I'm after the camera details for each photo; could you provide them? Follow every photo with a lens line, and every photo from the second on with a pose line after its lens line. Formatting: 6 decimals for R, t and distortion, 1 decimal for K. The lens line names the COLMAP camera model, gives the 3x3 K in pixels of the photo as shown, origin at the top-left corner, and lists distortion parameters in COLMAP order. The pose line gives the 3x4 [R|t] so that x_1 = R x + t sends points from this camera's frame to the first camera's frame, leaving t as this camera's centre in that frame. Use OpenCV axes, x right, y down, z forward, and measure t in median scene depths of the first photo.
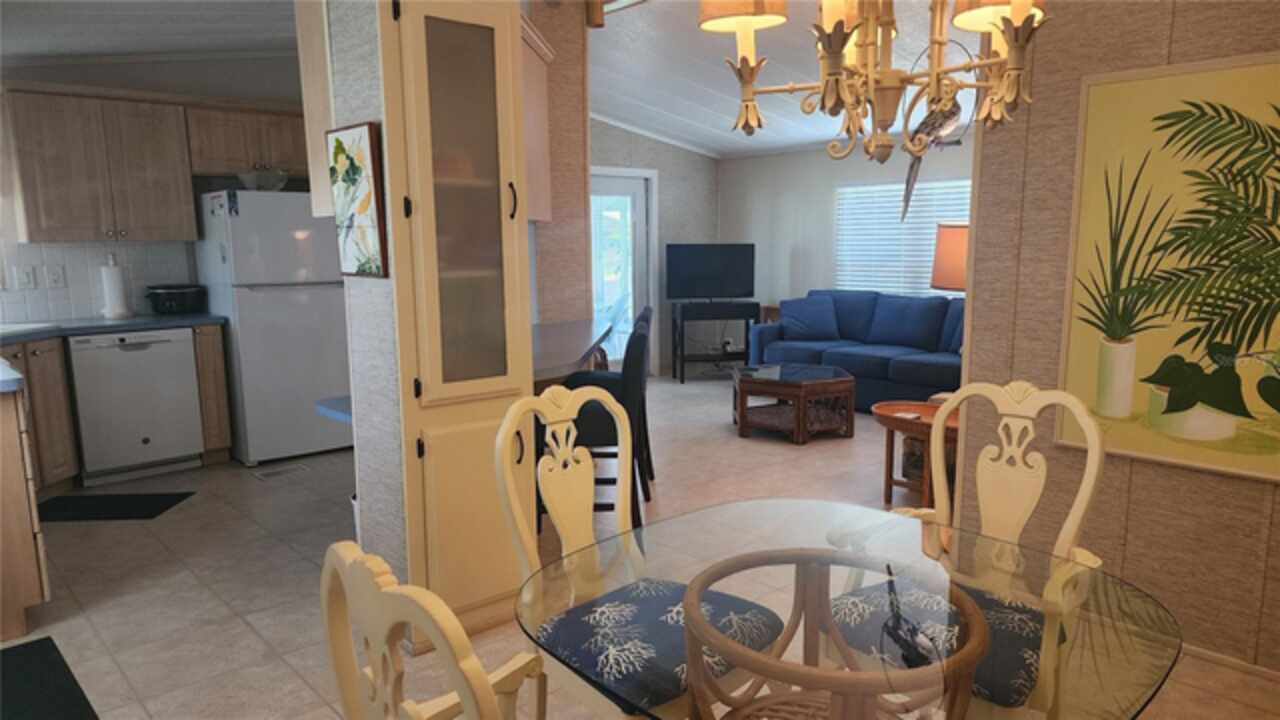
lens RADIAL K [[794.3, 0, 640.0], [0, 794.3, 360.0], [0, 0, 1]] dist [0.002824, 0.001016]
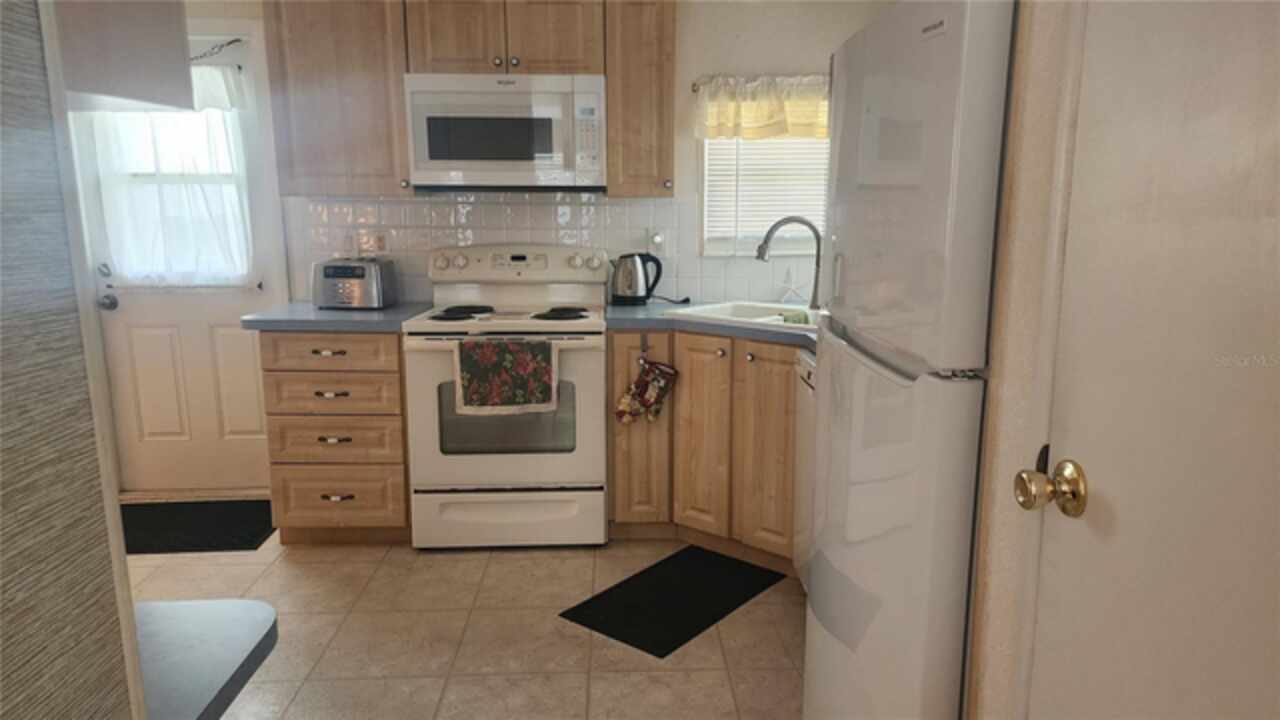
lens RADIAL K [[853.9, 0, 640.0], [0, 853.9, 360.0], [0, 0, 1]] dist [0.089623, -0.090126]
pose [[-0.653212, 0.155952, -0.740940, -0.138904], [-0.096577, 0.953406, 0.285813, -0.193029], [0.750990, 0.258254, -0.607715, 1.273897]]
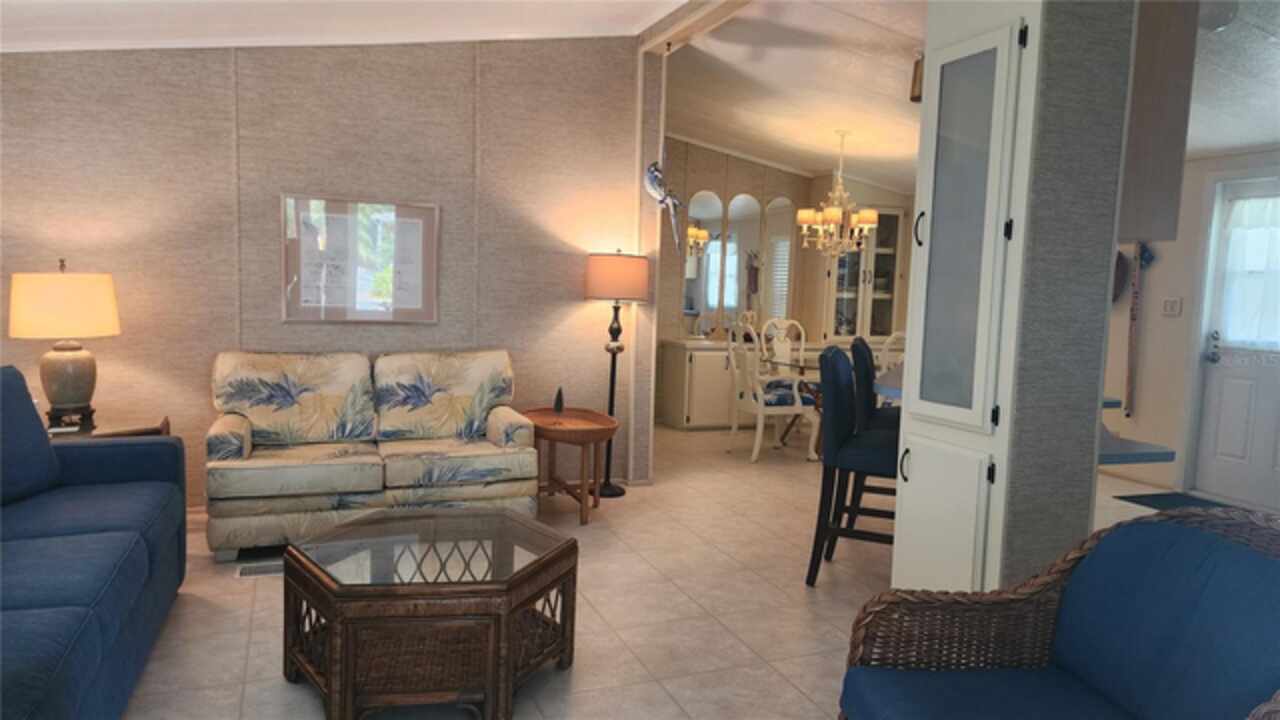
lens RADIAL K [[853.9, 0, 640.0], [0, 853.9, 360.0], [0, 0, 1]] dist [0.089623, -0.090126]
pose [[-0.937908, -0.054634, 0.342555, -0.101031], [0.025414, 0.974042, 0.224935, -0.250146], [-0.345952, 0.219674, -0.912173, 1.779634]]
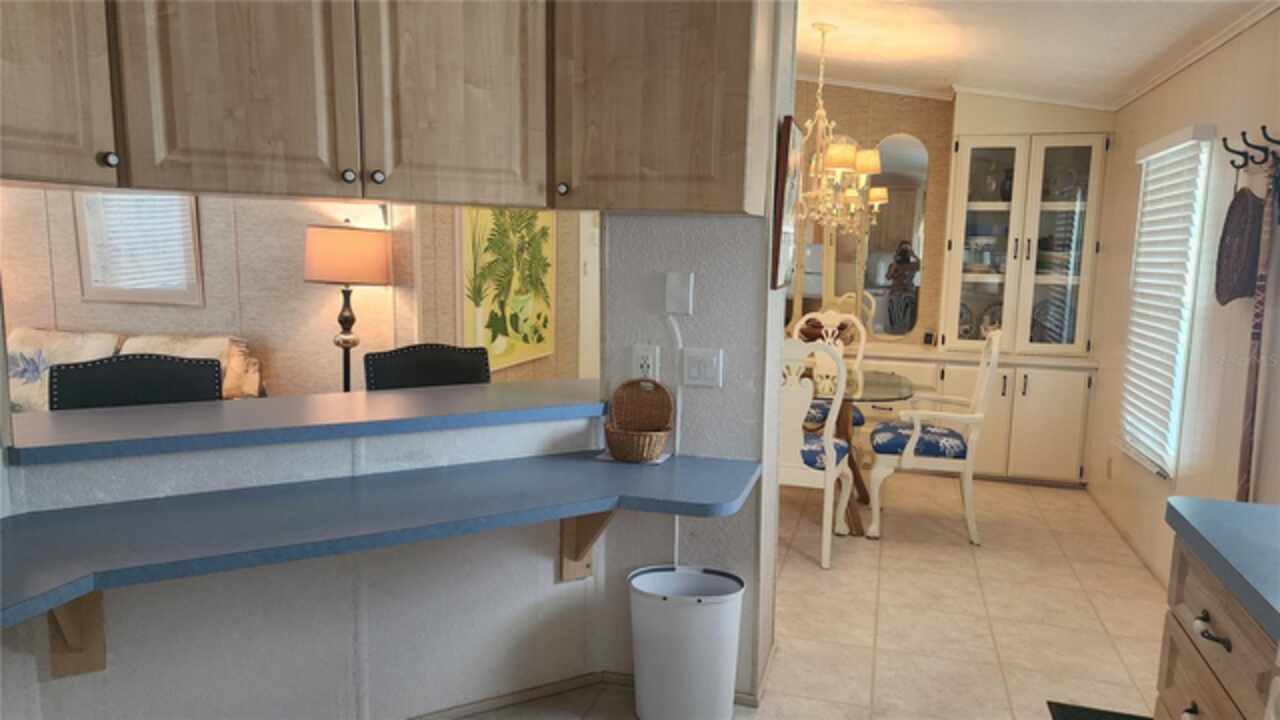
lens RADIAL K [[865.3, 0, 640.0], [0, 865.3, 360.0], [0, 0, 1]] dist [0.039415, -0.001578]
pose [[-0.525260, -0.115717, 0.843037, -0.654202], [0.109998, 0.973165, 0.202114, -0.146653], [-0.843802, 0.198895, -0.498436, 0.949435]]
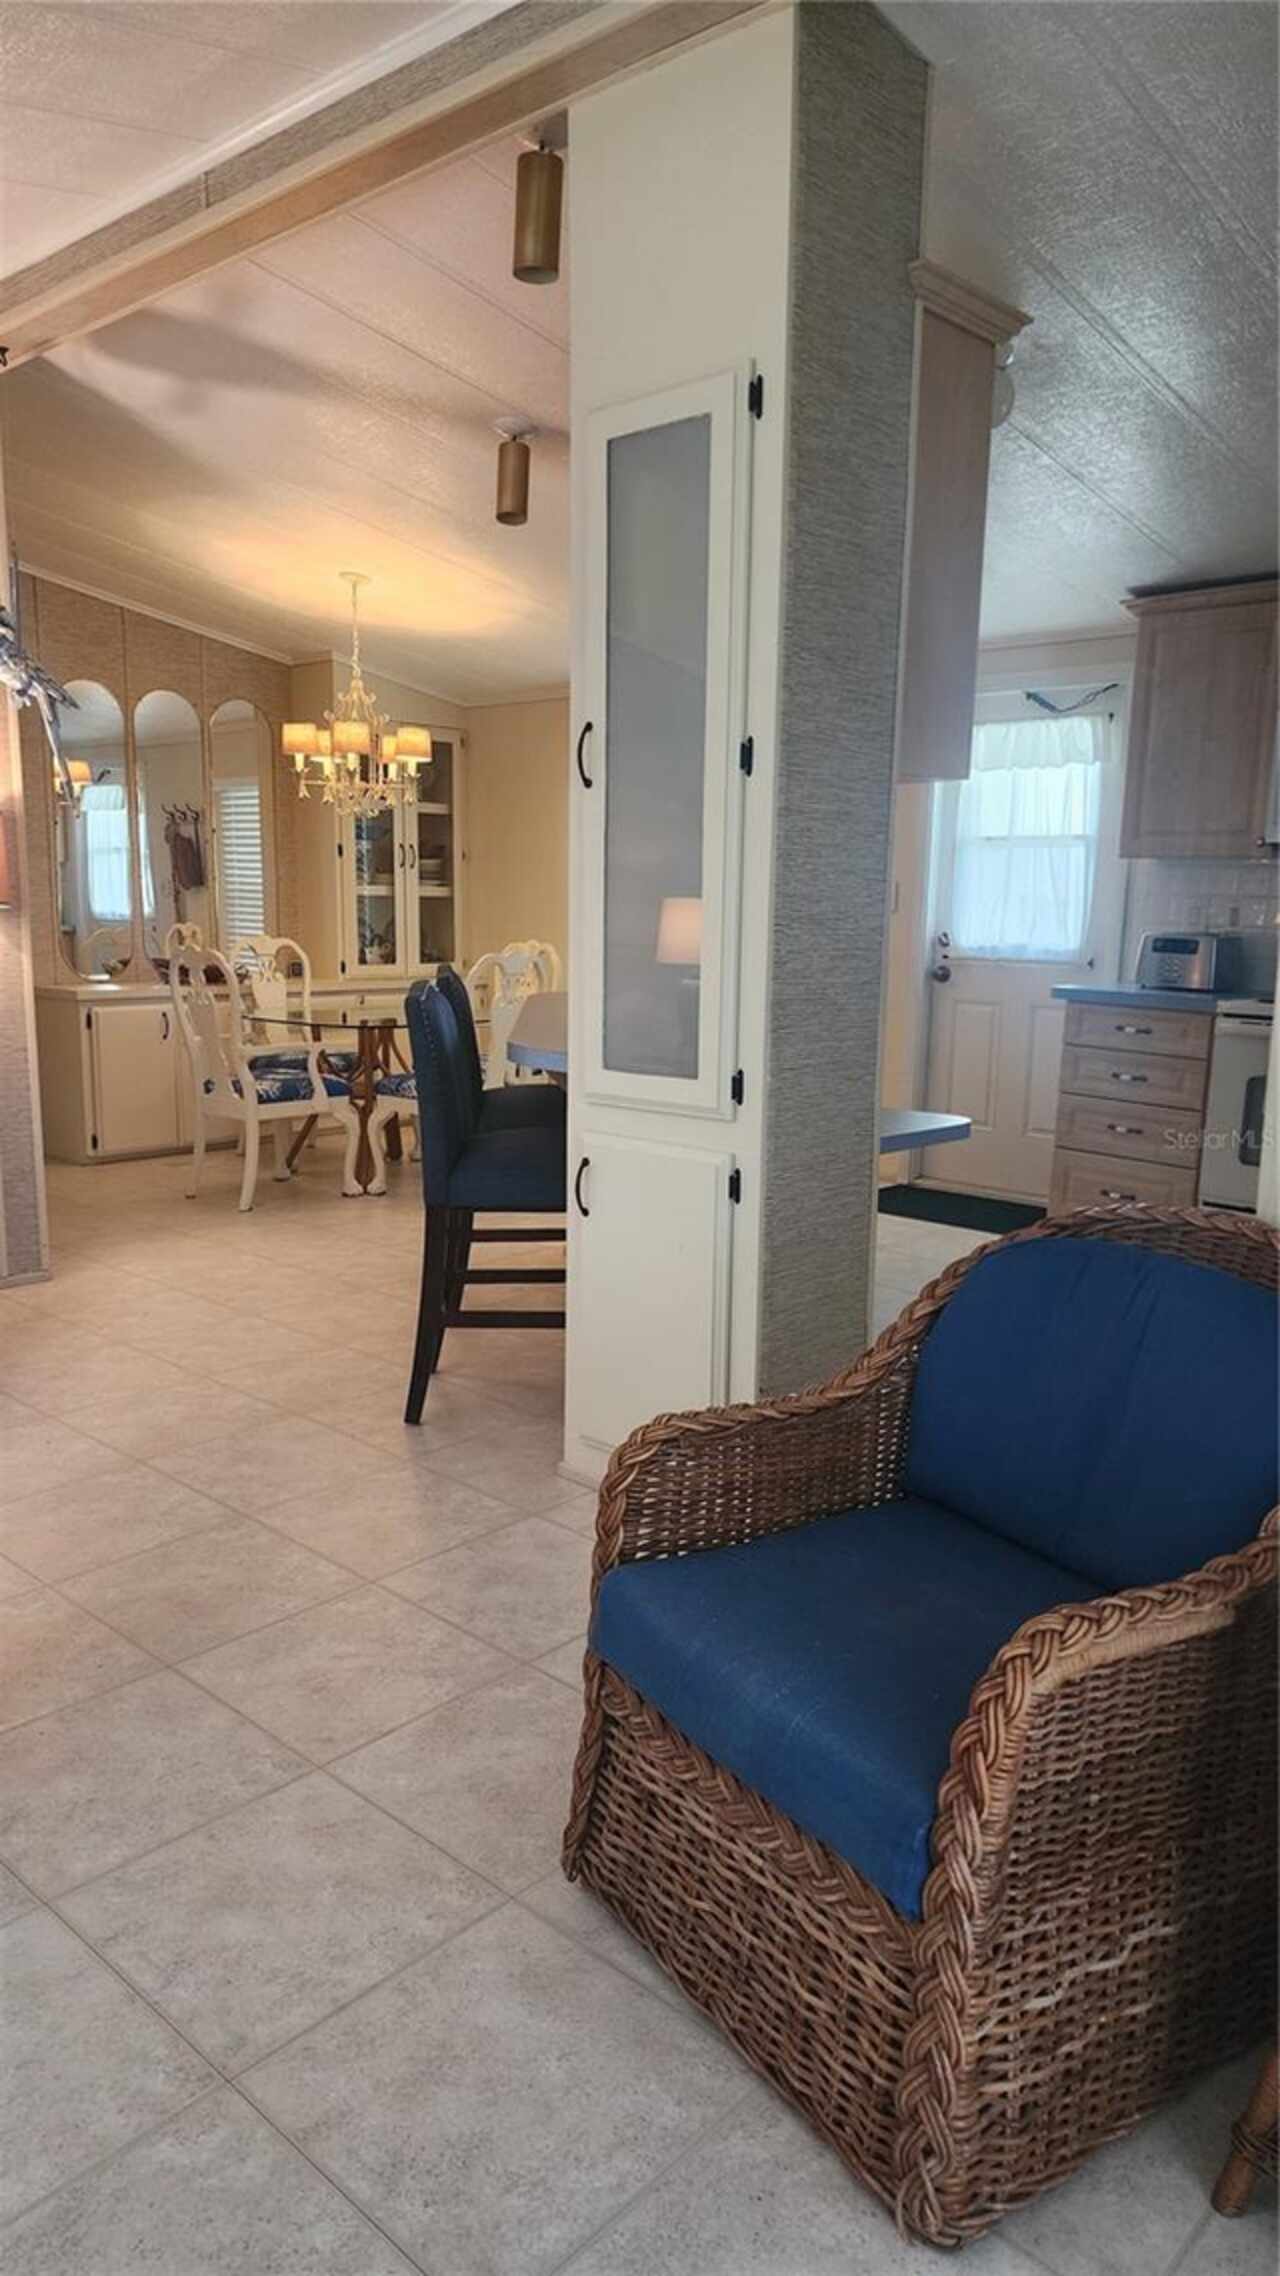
lens RADIAL K [[1518.3, 0, 629.8], [0, 1518.3, 1160.4], [0, 0, 1]] dist [0.089623, -0.090126]
pose [[-0.996837, 0.008394, -0.079023, -0.033905], [-0.017298, 0.947643, 0.318863, -0.236333], [0.077562, 0.319222, -0.944501, 1.734874]]
